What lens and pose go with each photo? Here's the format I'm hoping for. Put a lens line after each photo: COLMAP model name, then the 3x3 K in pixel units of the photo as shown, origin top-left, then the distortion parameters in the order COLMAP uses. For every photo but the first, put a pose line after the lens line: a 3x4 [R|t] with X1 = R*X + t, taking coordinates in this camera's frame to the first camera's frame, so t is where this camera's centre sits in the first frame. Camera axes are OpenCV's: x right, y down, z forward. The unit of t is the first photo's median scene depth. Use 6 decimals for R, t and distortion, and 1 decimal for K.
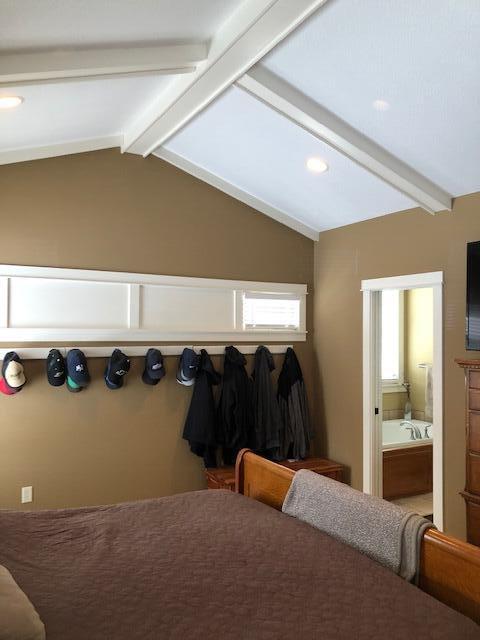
lens RADIAL K [[527.6, 0, 241.5], [0, 527.6, 321.9], [0, 0, 1]] dist [-0.001551, -0.000521]
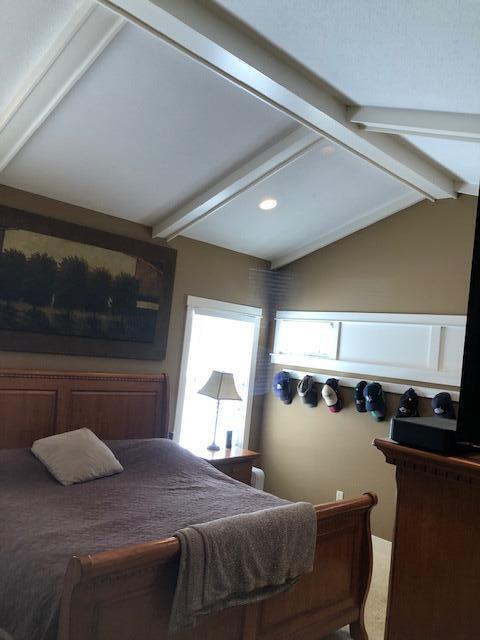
lens RADIAL K [[527.6, 0, 241.5], [0, 527.6, 321.9], [0, 0, 1]] dist [-0.001551, -0.000521]
pose [[0.272318, -0.026851, -0.961833, 0.726495], [-0.084964, 0.995035, -0.051833, 0.004943], [0.958449, 0.095836, 0.268685, 0.415631]]
